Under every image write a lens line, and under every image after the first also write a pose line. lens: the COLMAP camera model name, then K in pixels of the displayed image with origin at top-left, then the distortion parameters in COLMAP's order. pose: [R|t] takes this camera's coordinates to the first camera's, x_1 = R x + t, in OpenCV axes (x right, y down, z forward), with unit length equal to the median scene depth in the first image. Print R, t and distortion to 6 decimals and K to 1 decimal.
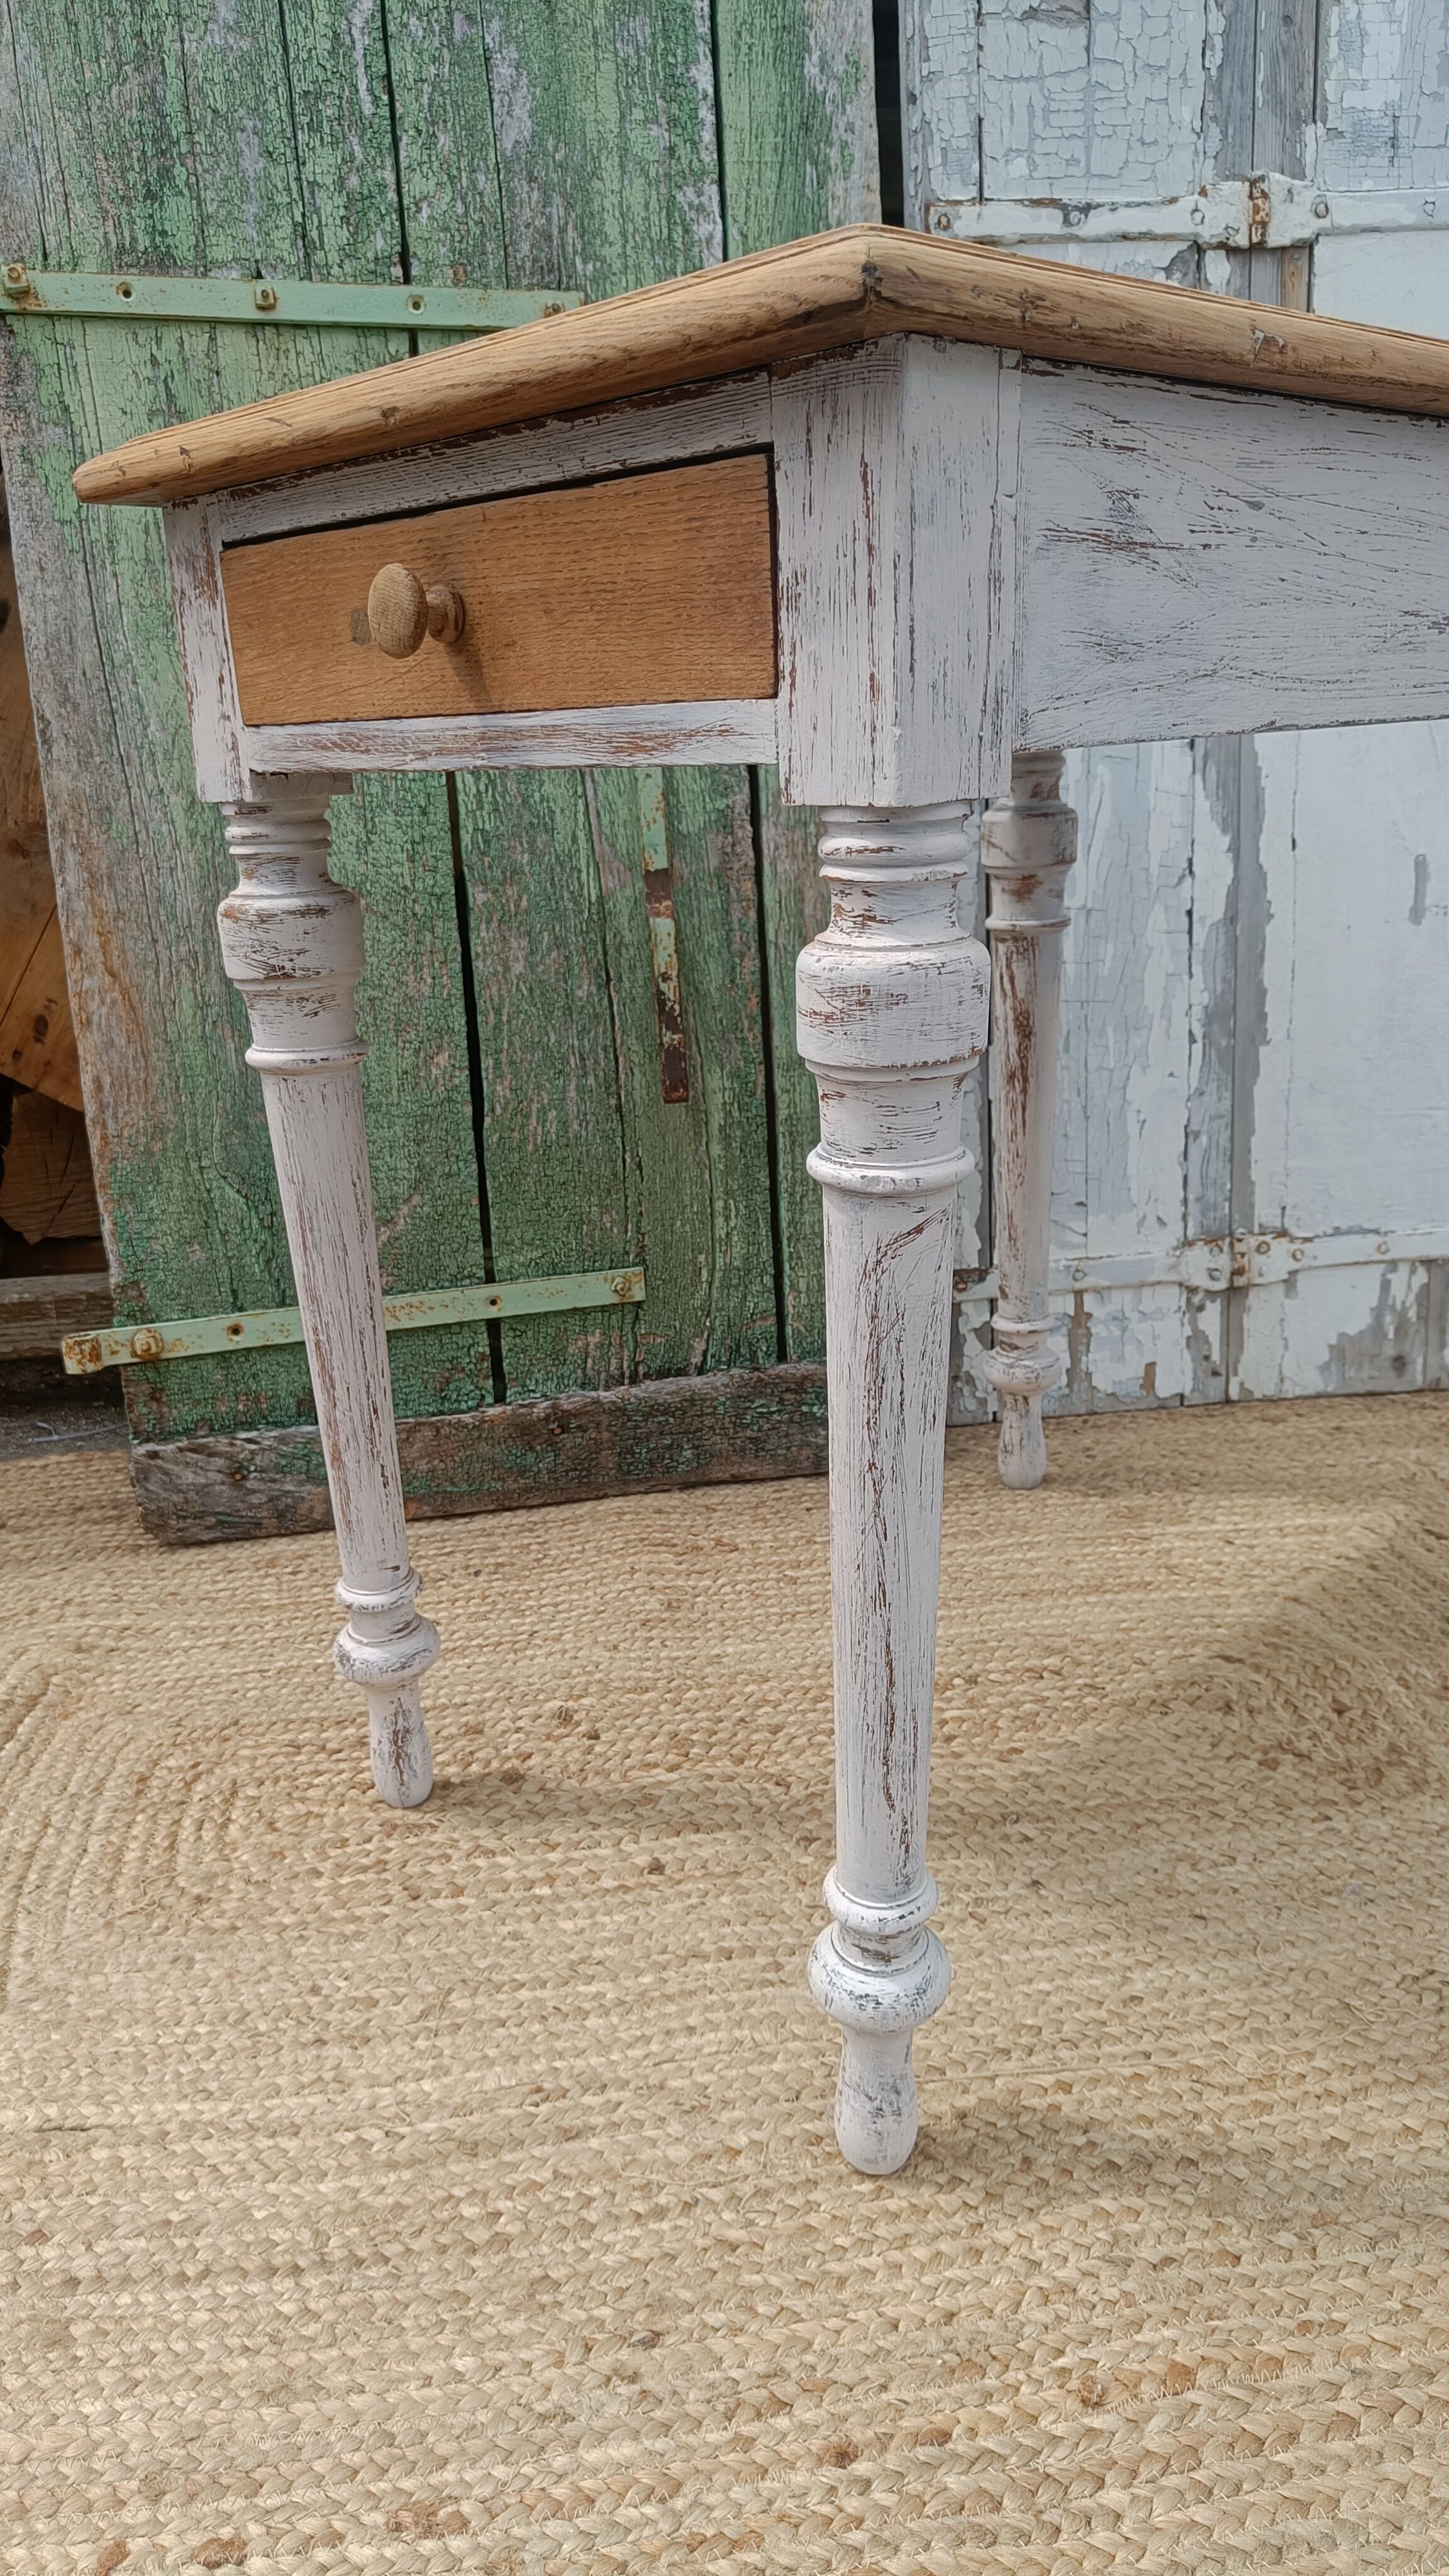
lens RADIAL K [[1836.4, 0, 704.5], [0, 1836.4, 1294.1], [0, 0, 1]] dist [-0.004441, 0.006543]
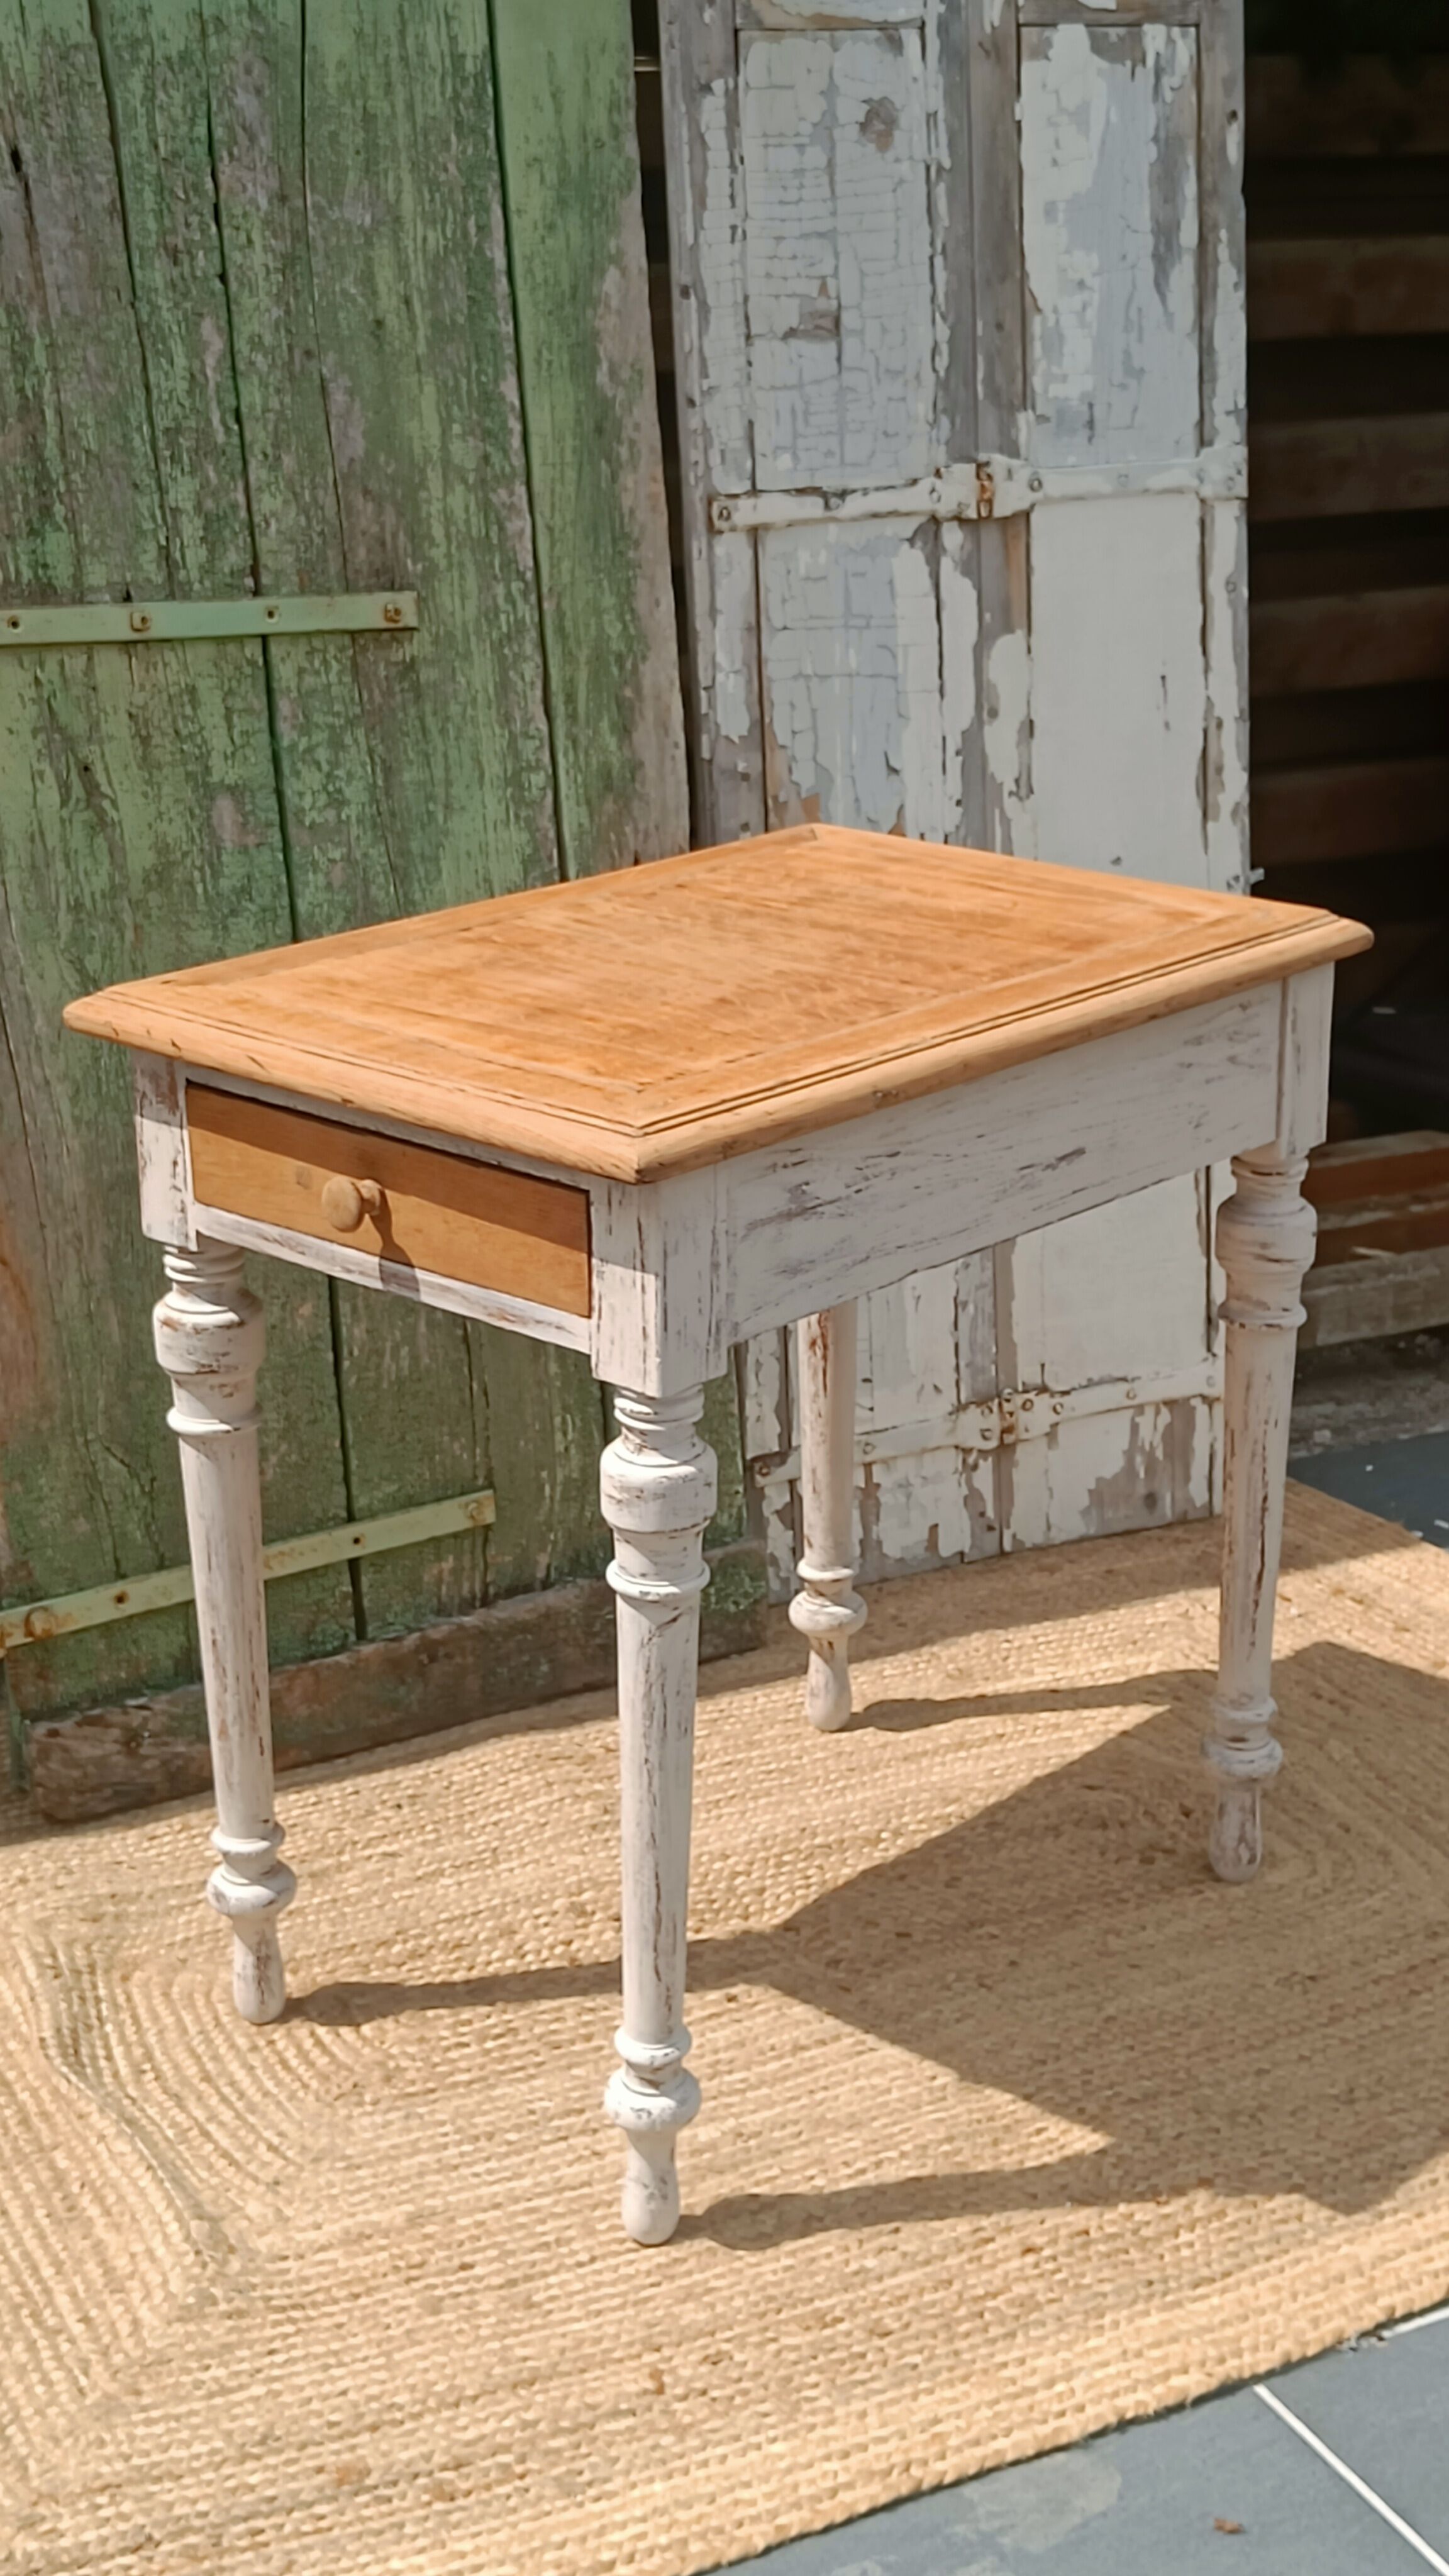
lens RADIAL K [[3654.9, 0, 835.7], [0, 3654.9, 1263.9], [0, 0, 1]] dist [0.036437, 0.000000]
pose [[0.933510, -0.076199, 0.350361, -0.610936], [0.074552, 0.997051, 0.018208, -0.178846], [-0.350715, 0.009123, 0.936438, -1.065124]]
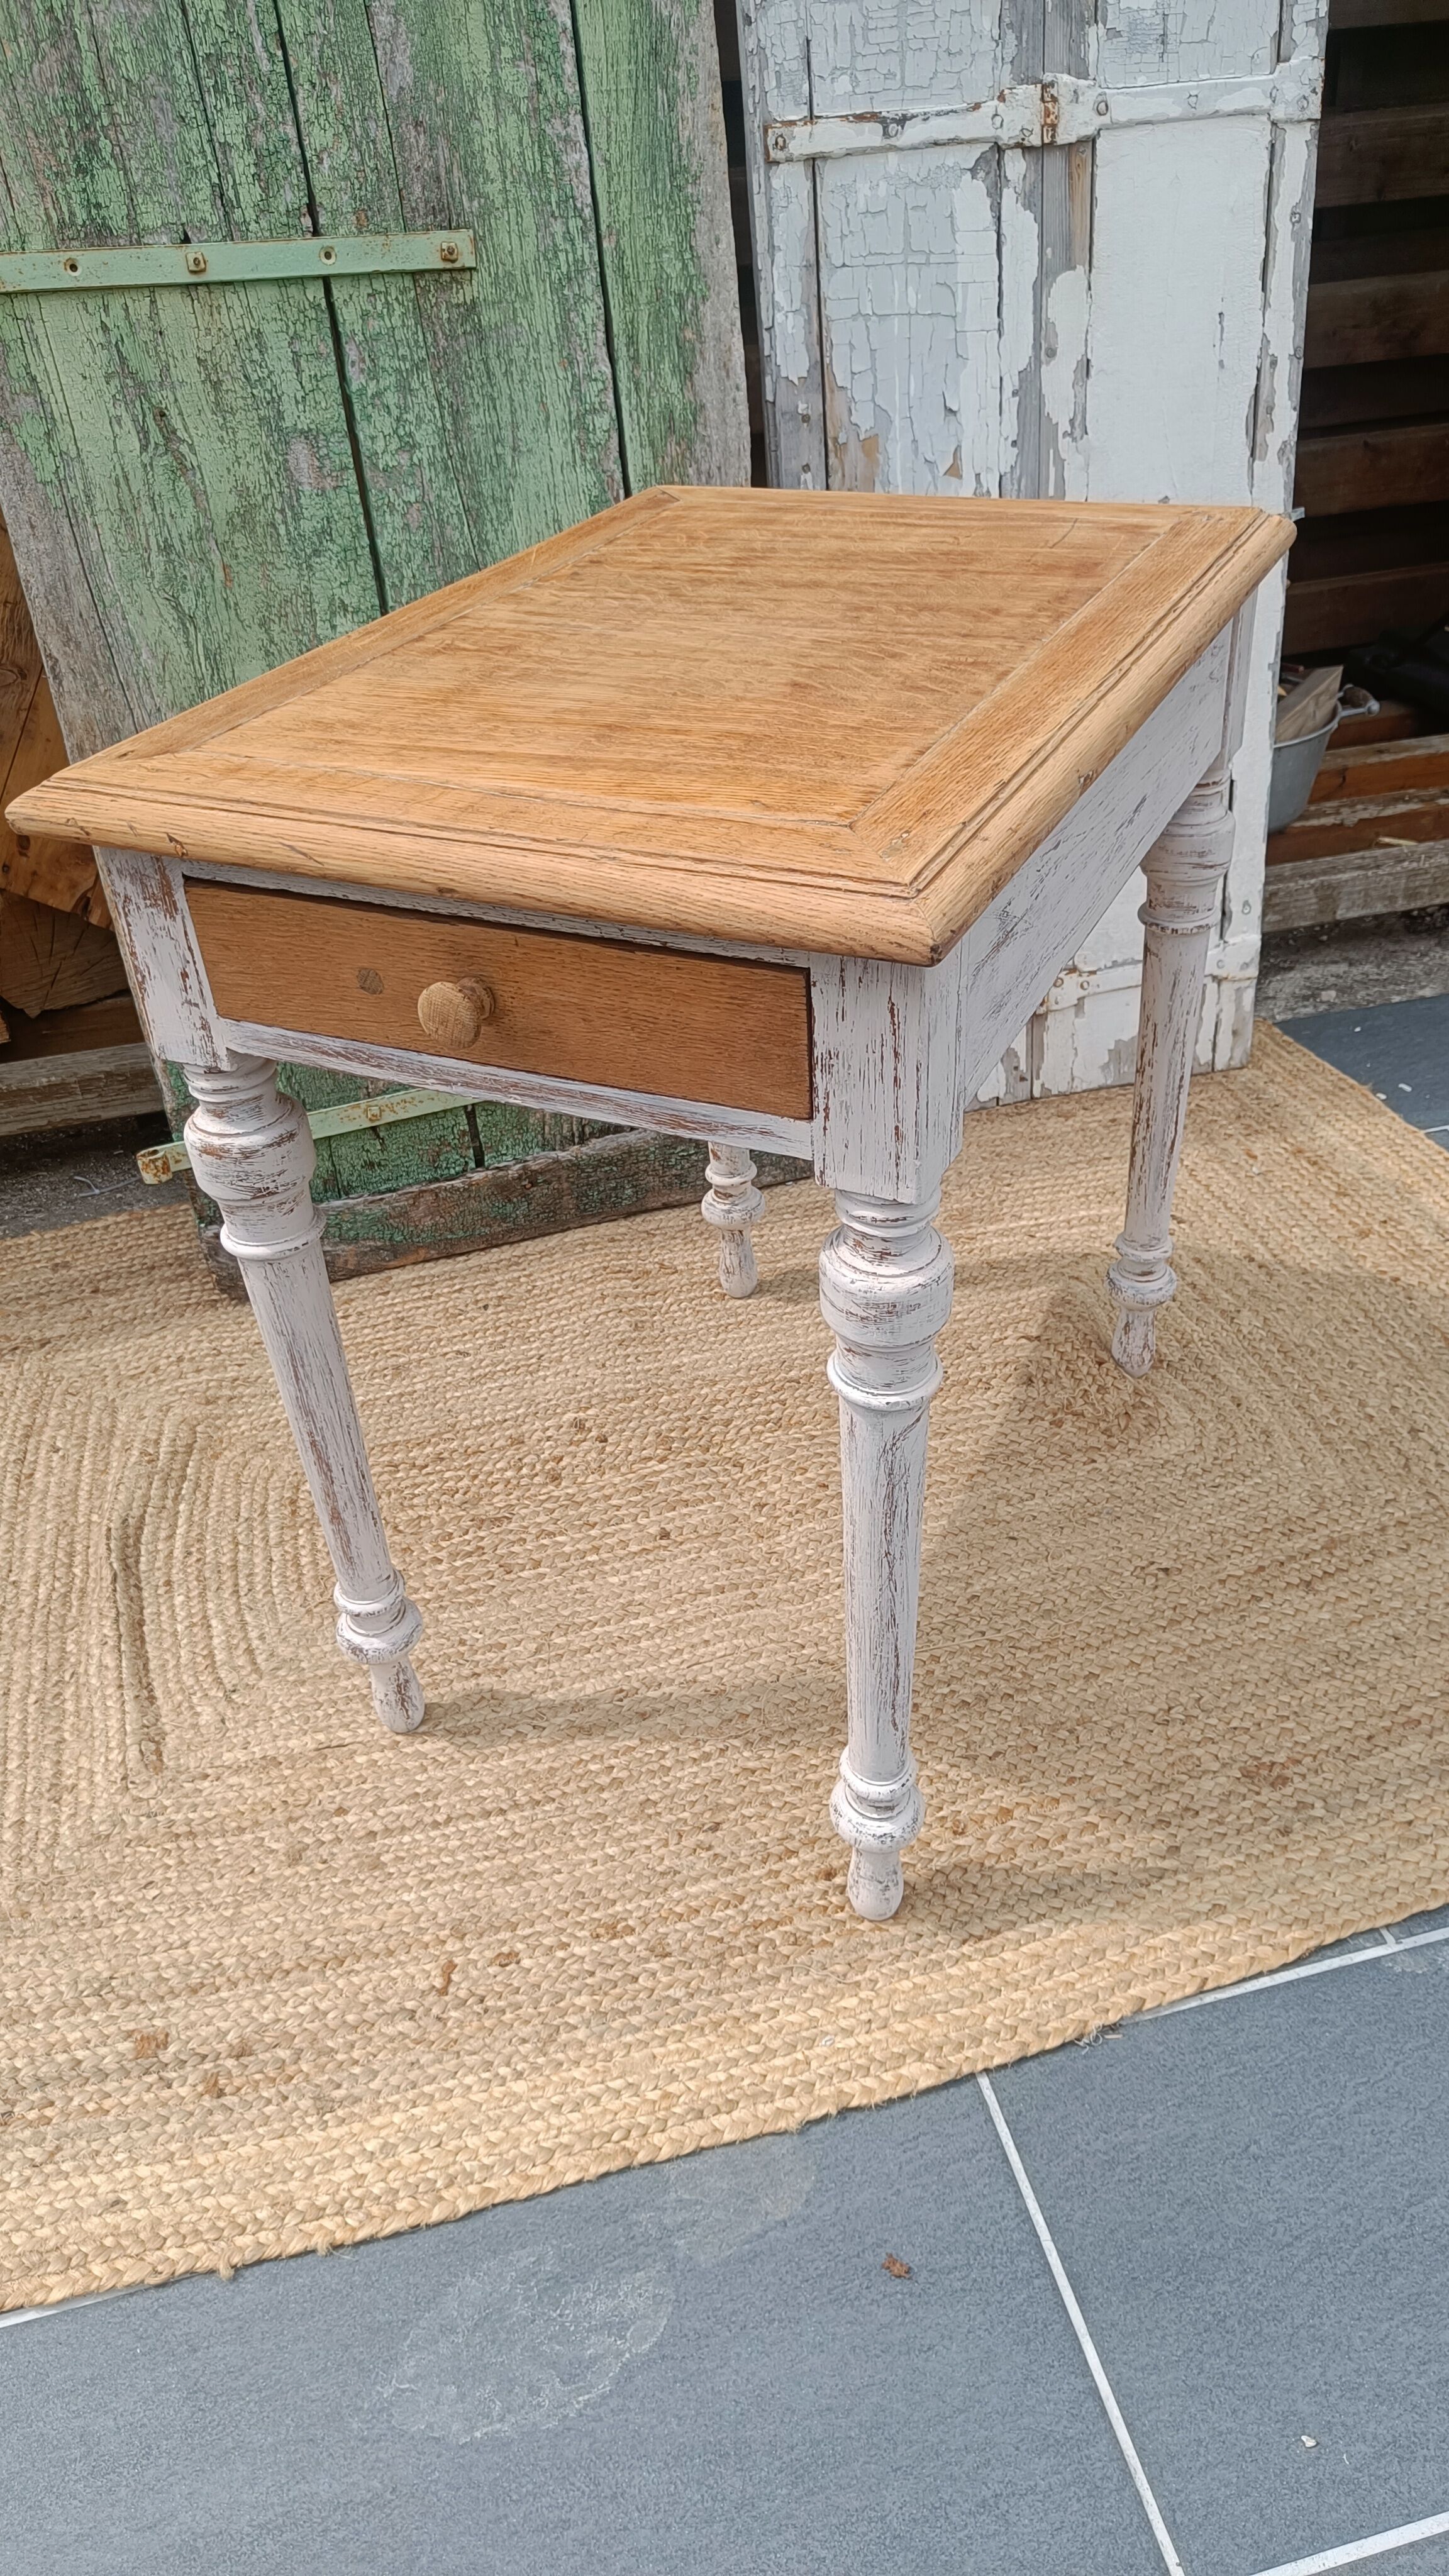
lens RADIAL K [[1836.4, 0, 740.5], [0, 1836.4, 1320.6], [0, 0, 1]] dist [-0.004441, 0.006543]
pose [[0.990963, -0.089530, 0.099880, -0.075238], [0.055487, 0.951553, 0.302436, -0.237105], [-0.122118, -0.294161, 0.947922, -0.300170]]
